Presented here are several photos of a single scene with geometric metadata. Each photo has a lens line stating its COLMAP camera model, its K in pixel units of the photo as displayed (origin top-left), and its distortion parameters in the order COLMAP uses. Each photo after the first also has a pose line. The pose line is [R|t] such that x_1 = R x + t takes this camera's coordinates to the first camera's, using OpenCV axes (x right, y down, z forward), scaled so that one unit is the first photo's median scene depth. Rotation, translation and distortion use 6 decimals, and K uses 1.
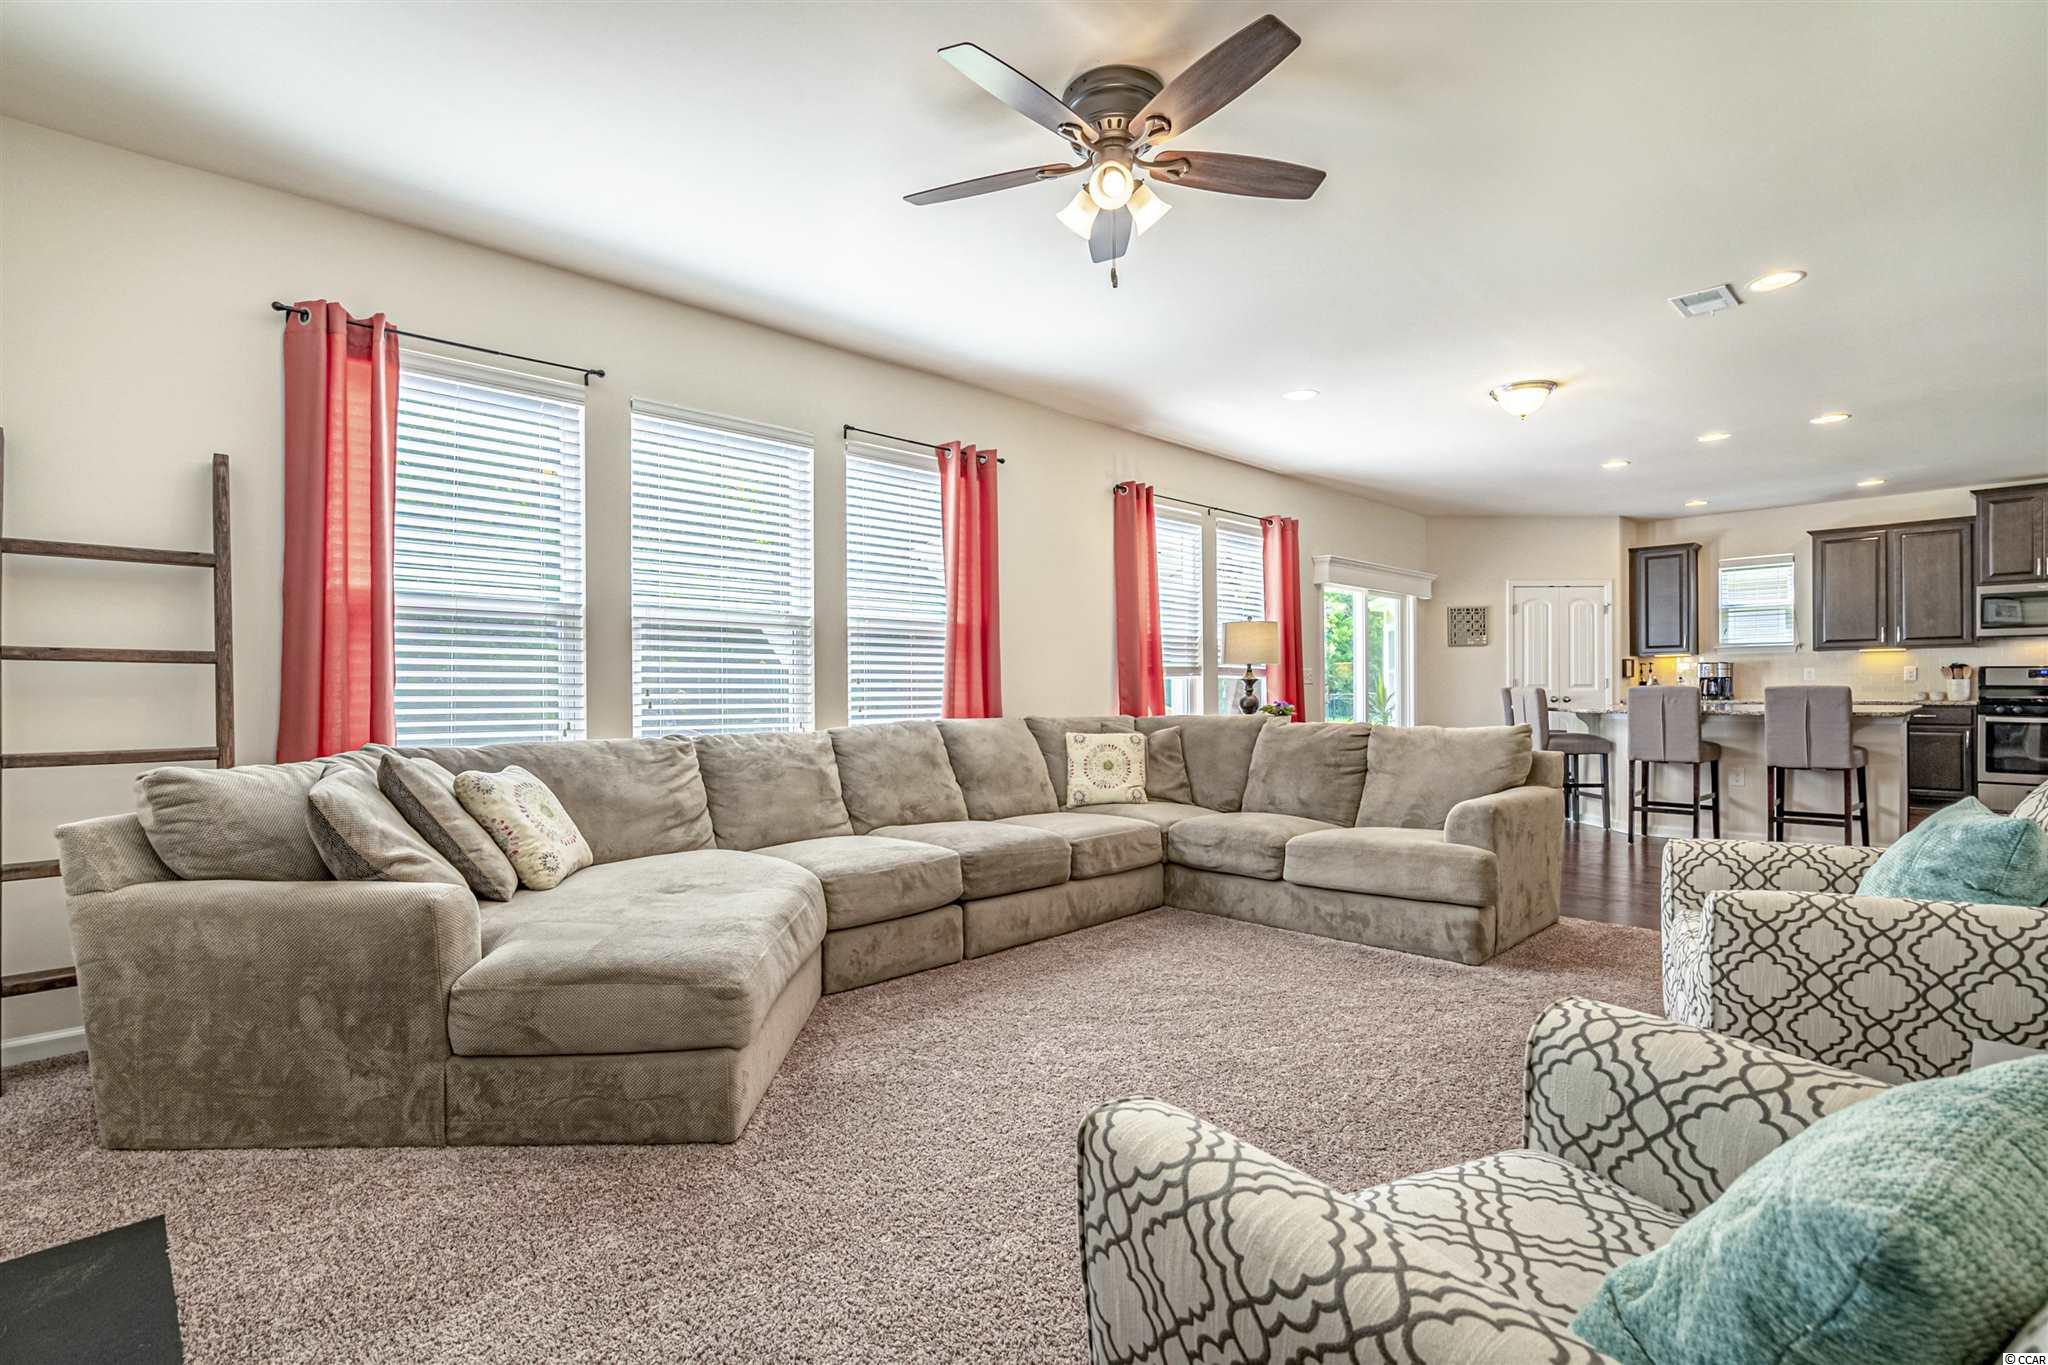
lens RADIAL K [[954.4, 0, 1028.8], [0, 954.4, 687.8], [0, 0, 1]] dist [0.001731, 0.000810]
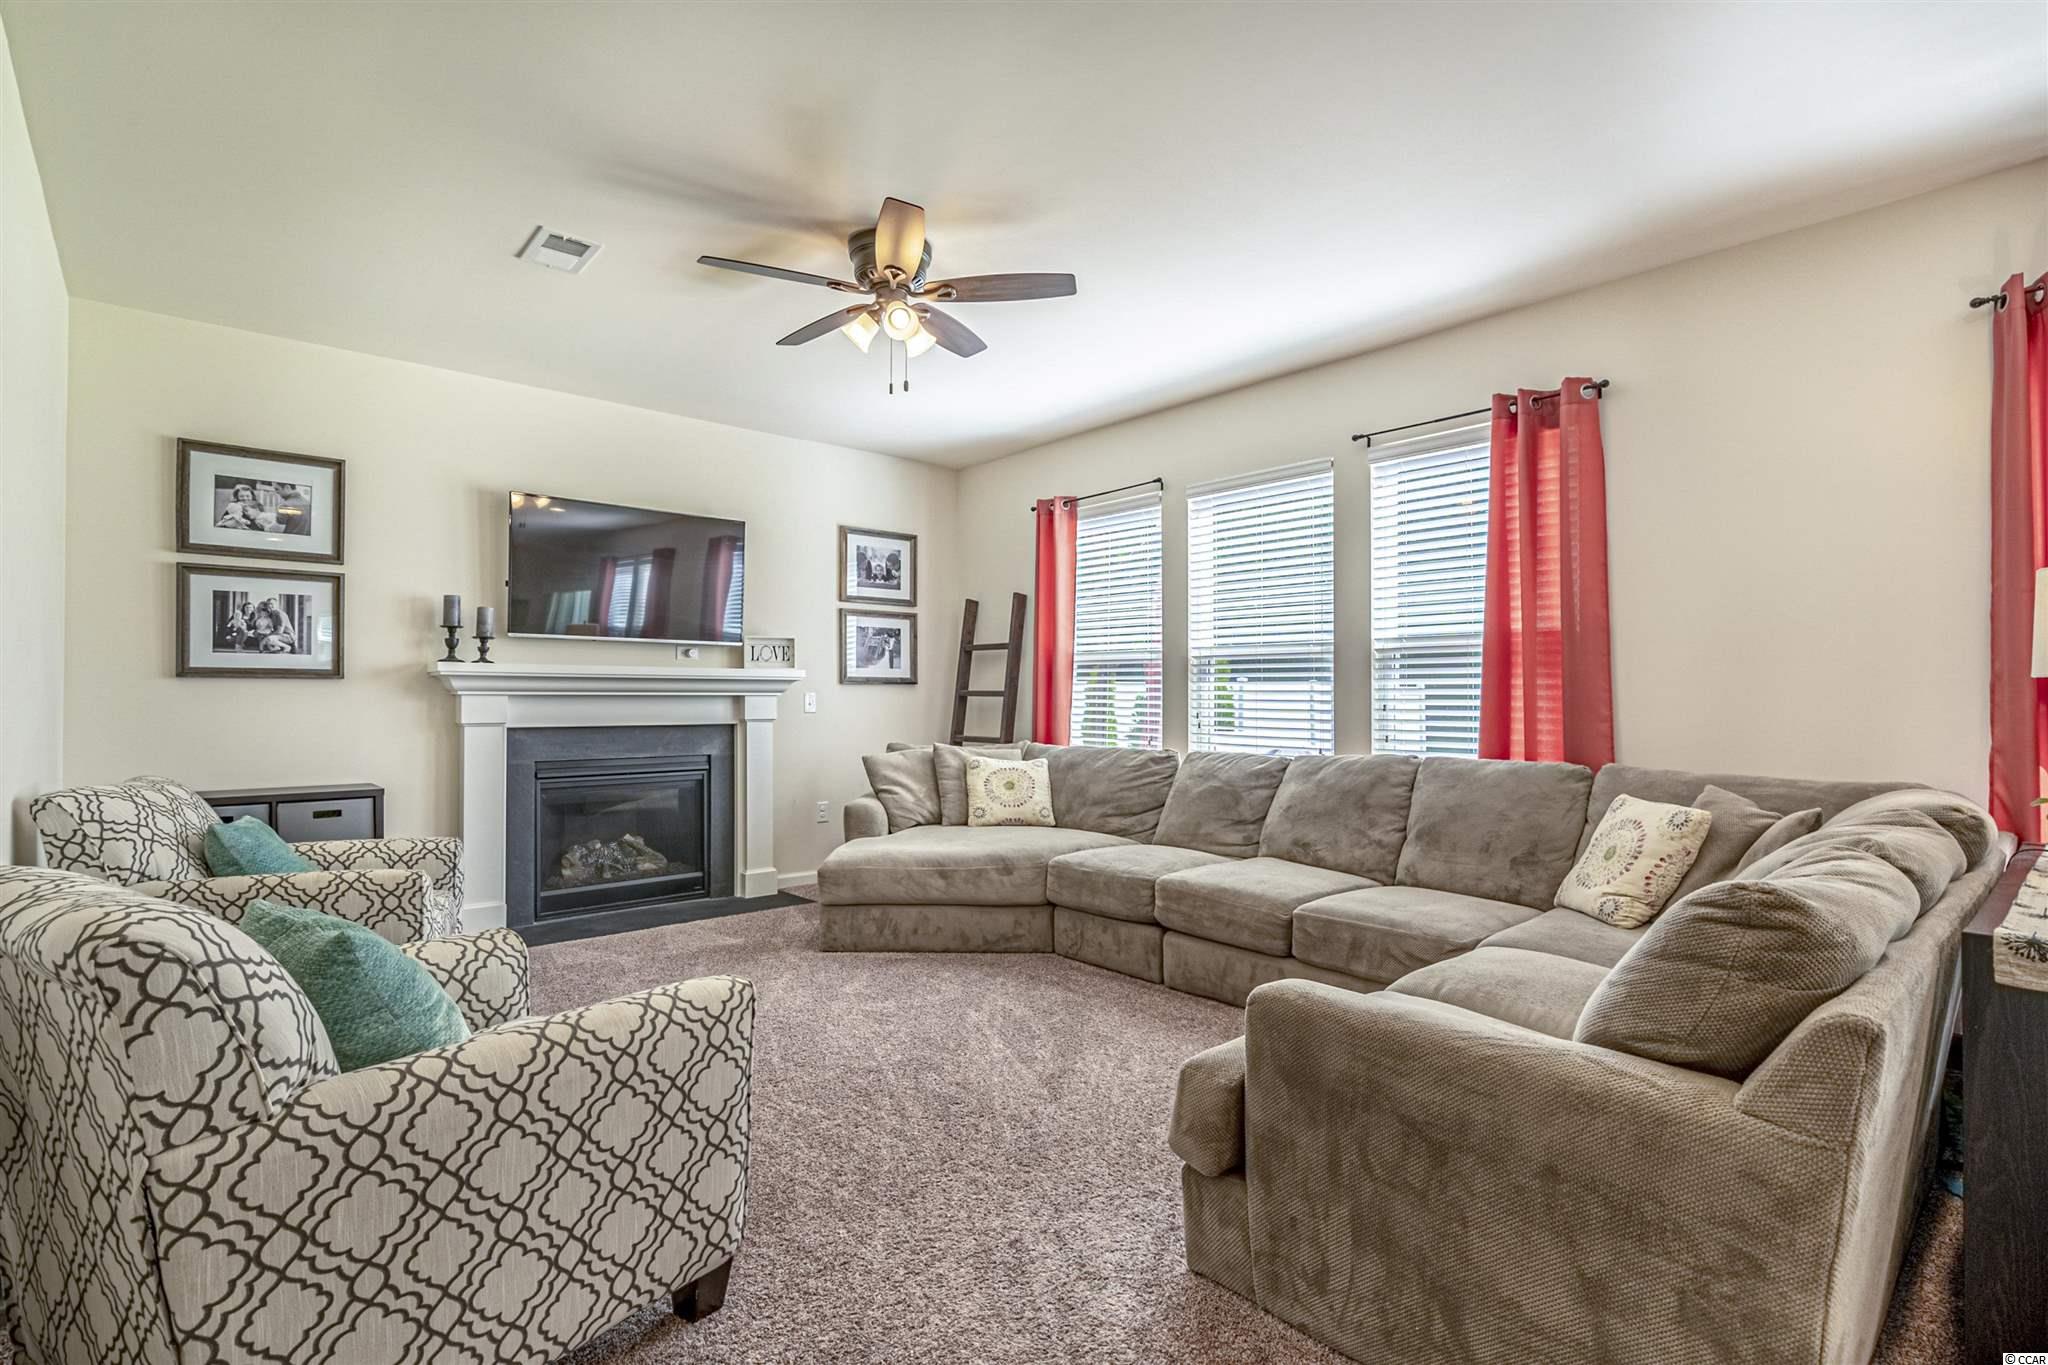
lens RADIAL K [[977.4, 0, 1022.4], [0, 977.4, 687.5], [0, 0, 1]] dist [-0.007195, 0.006922]
pose [[-0.053122, -0.004705, -0.998577, 0.456948], [-0.000788, 0.999989, -0.004670, -0.013223], [0.998588, 0.000539, -0.053125, 0.422153]]
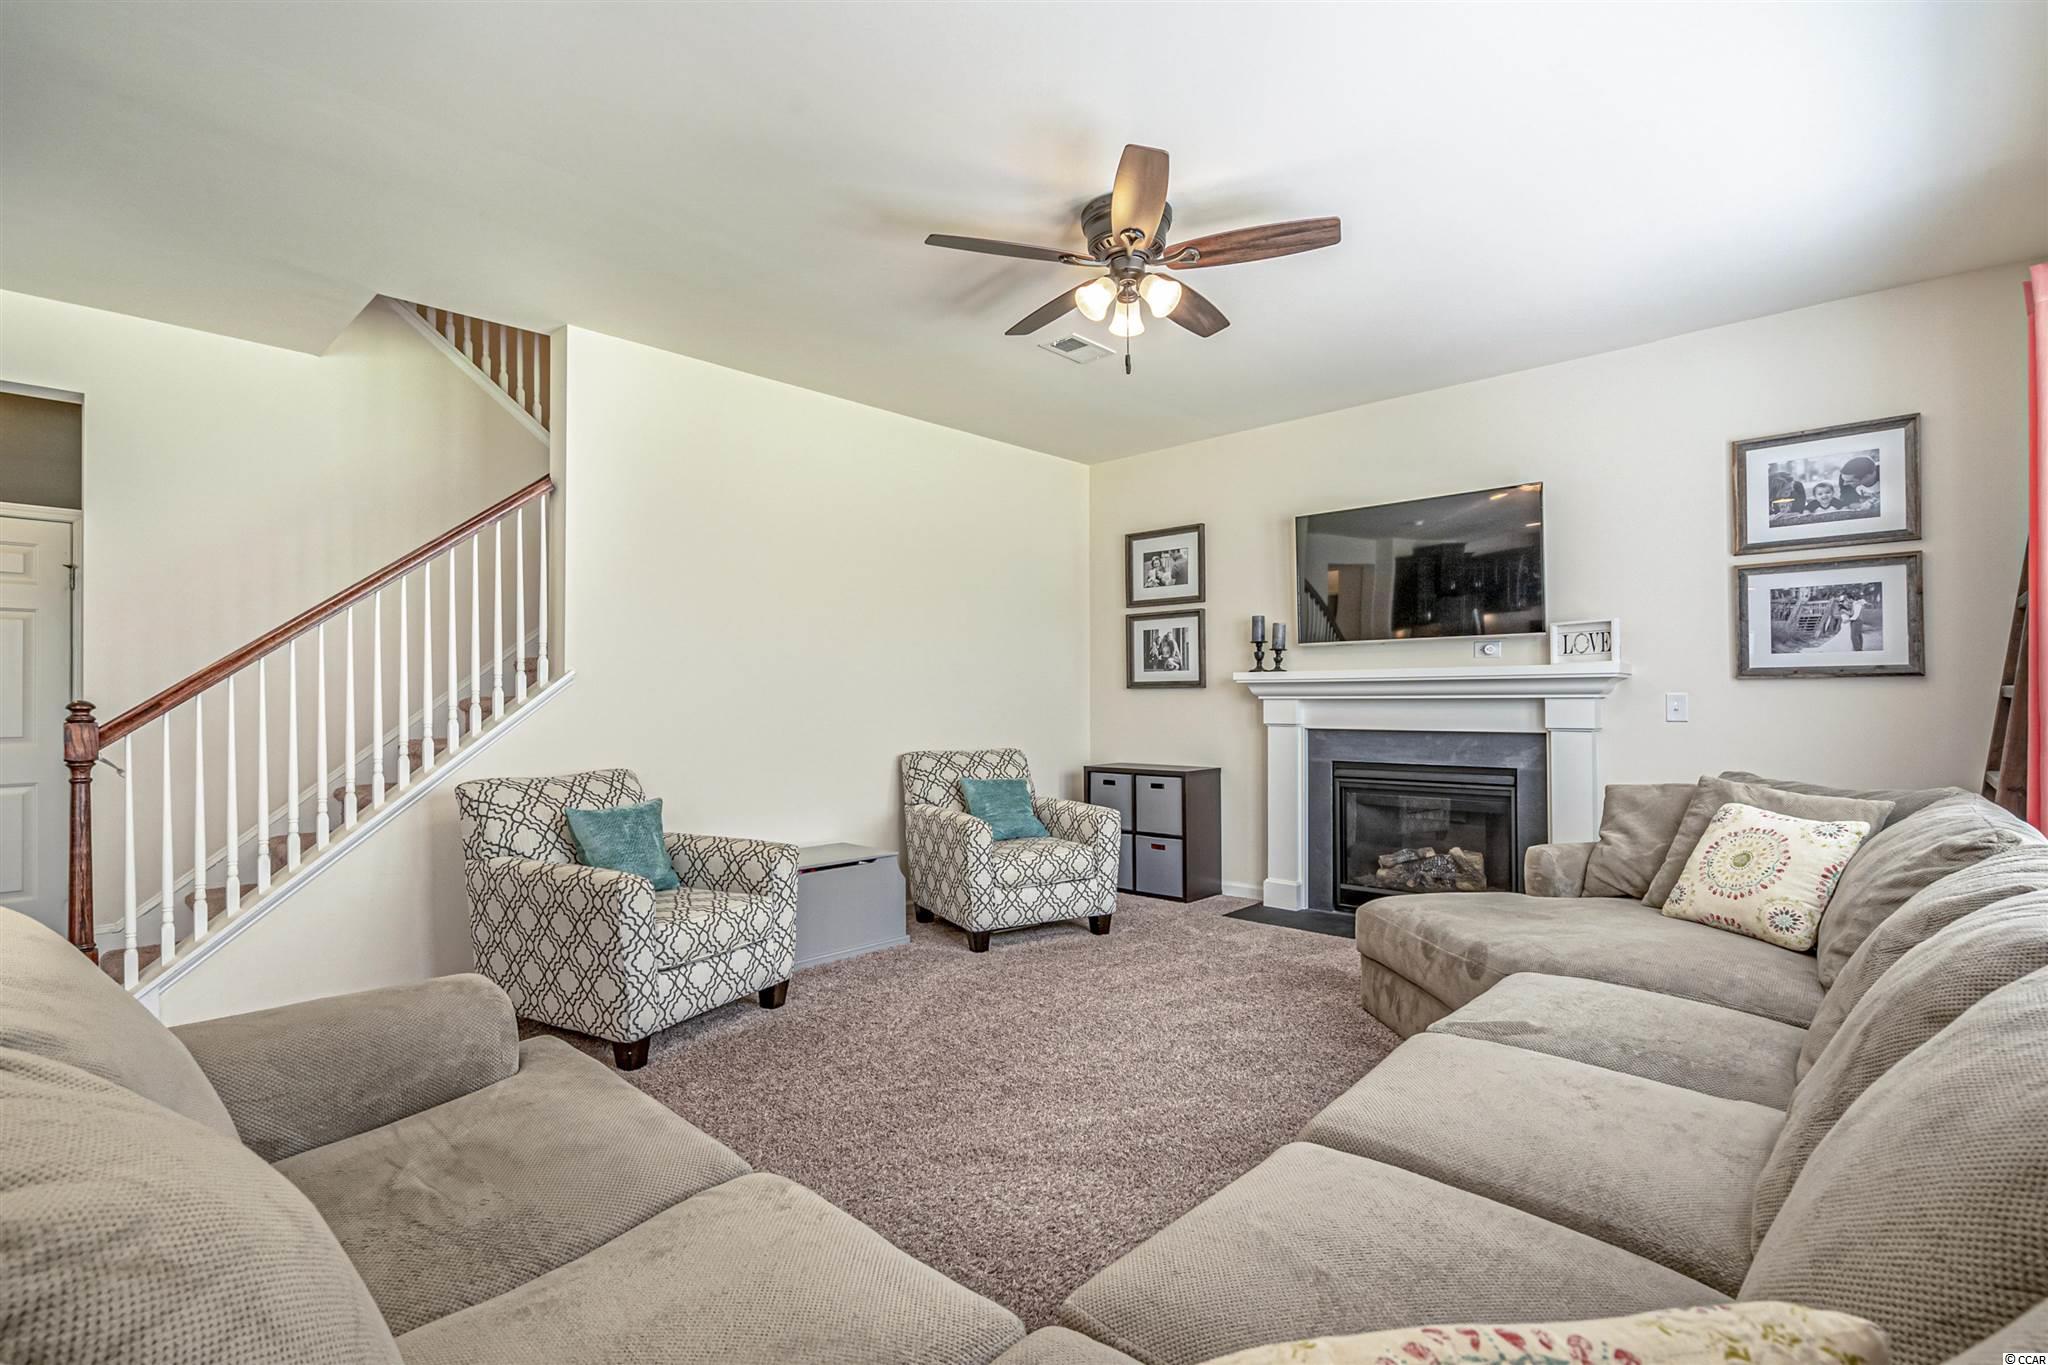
lens RADIAL K [[954.4, 0, 1028.8], [0, 954.4, 687.8], [0, 0, 1]] dist [0.001731, 0.000810]
pose [[-0.998712, 0.010862, -0.049567, 0.092816], [0.011433, 0.999871, -0.011256, -0.013660], [0.049438, -0.011808, -0.998707, 0.720241]]
